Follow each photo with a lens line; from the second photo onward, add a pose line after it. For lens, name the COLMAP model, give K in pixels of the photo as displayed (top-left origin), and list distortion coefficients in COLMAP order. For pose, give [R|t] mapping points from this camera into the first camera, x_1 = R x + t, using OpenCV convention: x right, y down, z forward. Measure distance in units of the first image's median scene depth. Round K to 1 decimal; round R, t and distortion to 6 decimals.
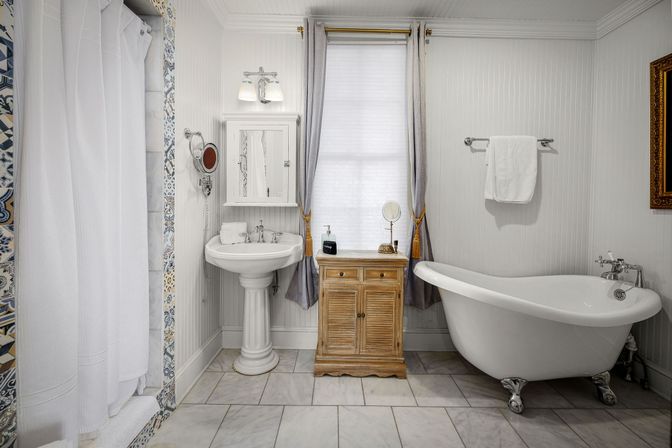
lens RADIAL K [[290.6, 0, 337.1], [0, 290.6, 220.0], [0, 0, 1]] dist [-0.000102, -0.000065]
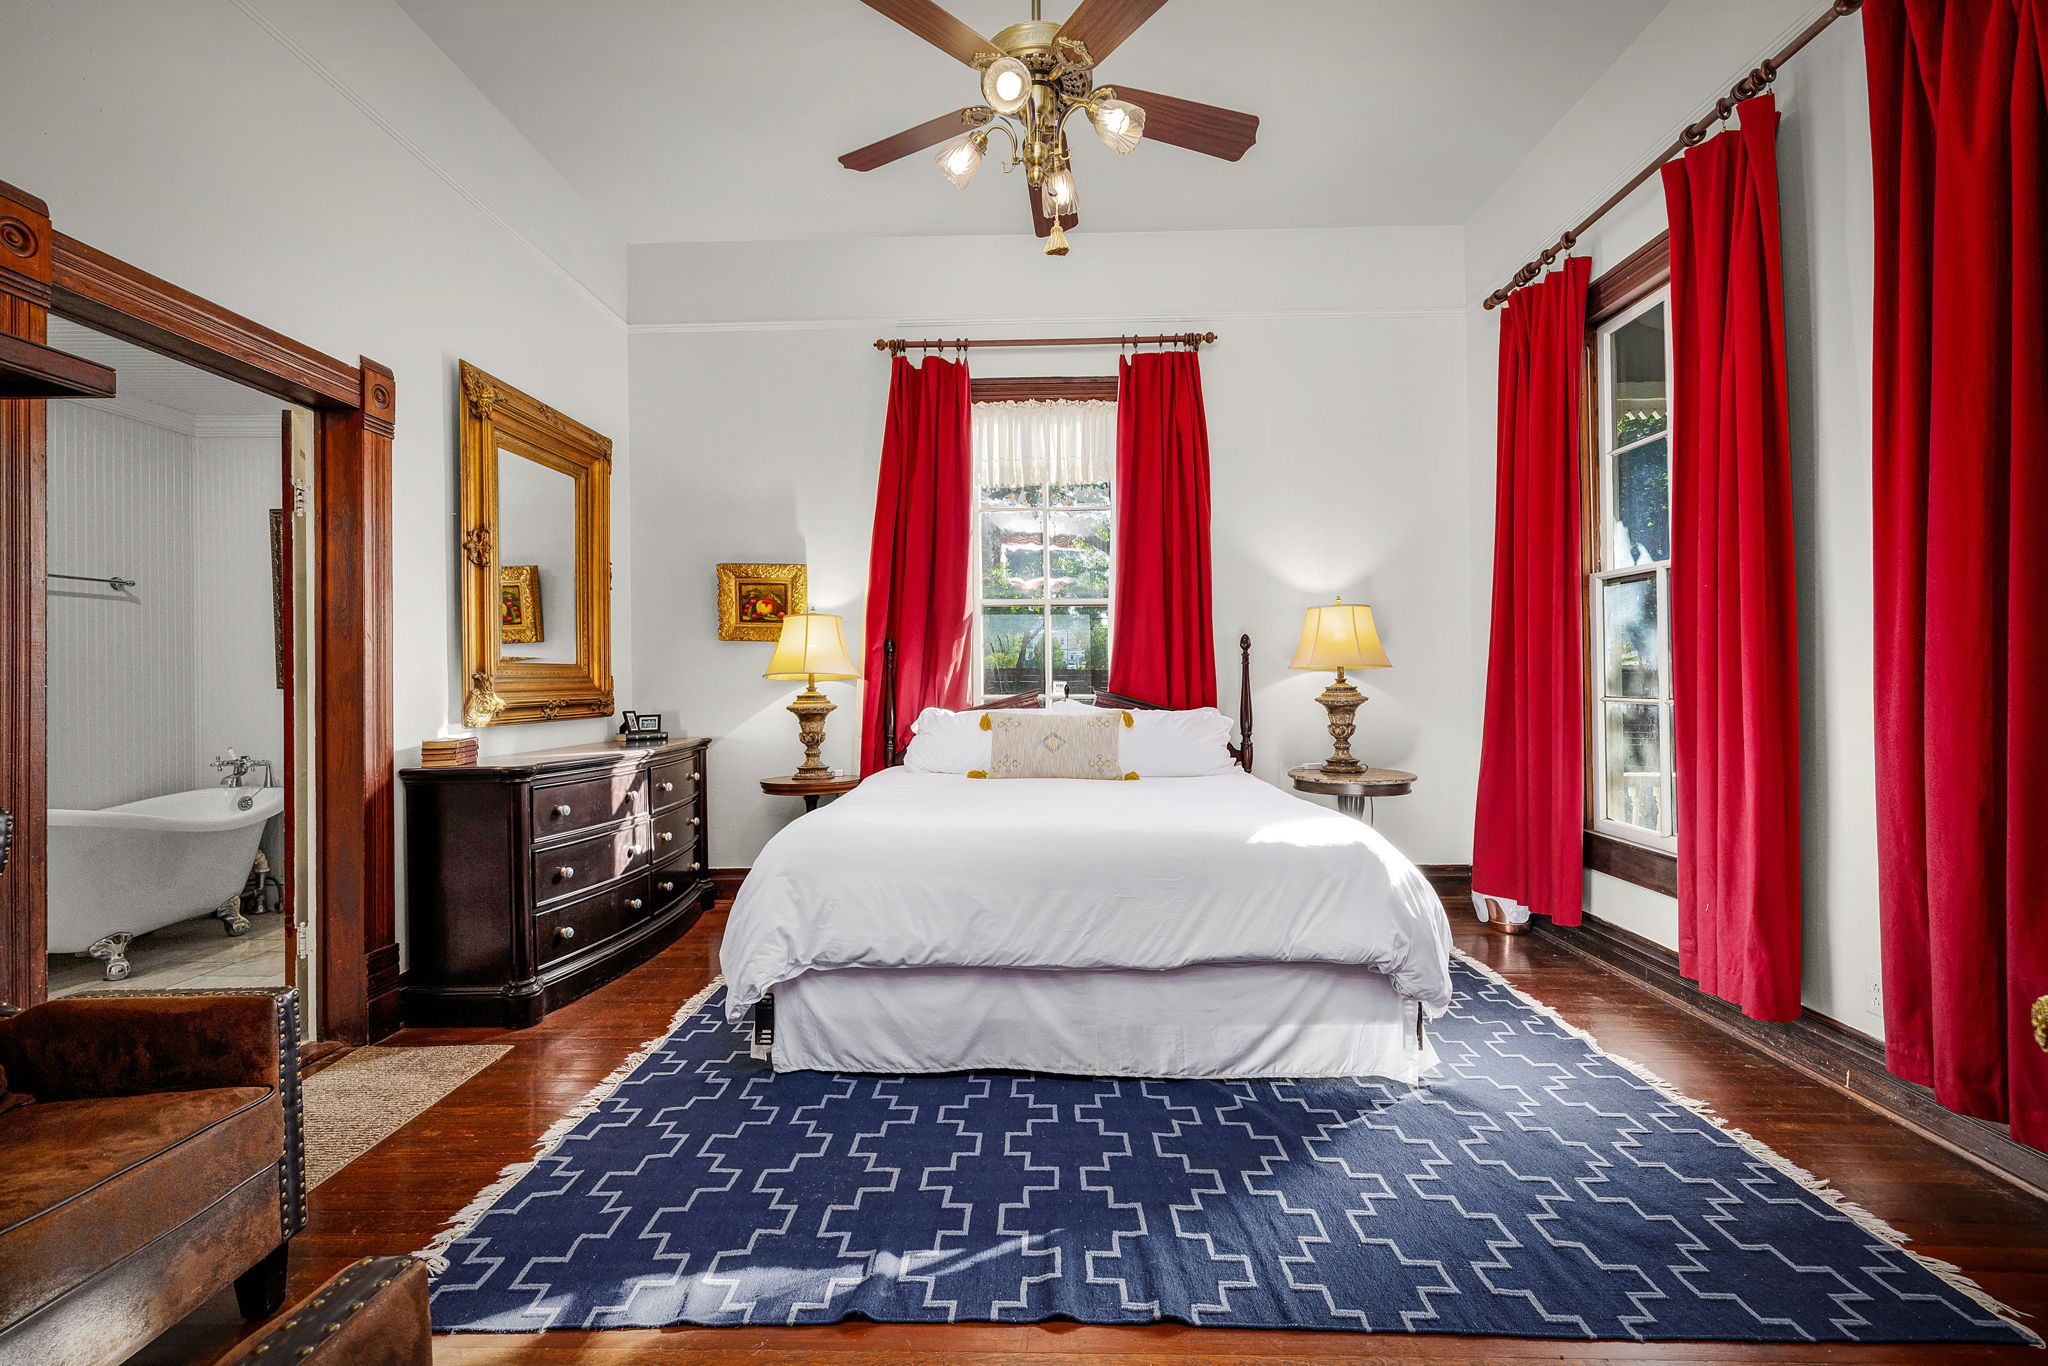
lens RADIAL K [[885.5, 0, 1025.4], [0, 885.5, 687.3], [0, 0, 1]] dist [-0.000102, -0.000065]
pose [[0.040694, 0.002951, 0.999167, -1.277197], [0.048517, 0.998810, -0.004926, 0.062287], [-0.997993, 0.048677, 0.040502, -1.162192]]
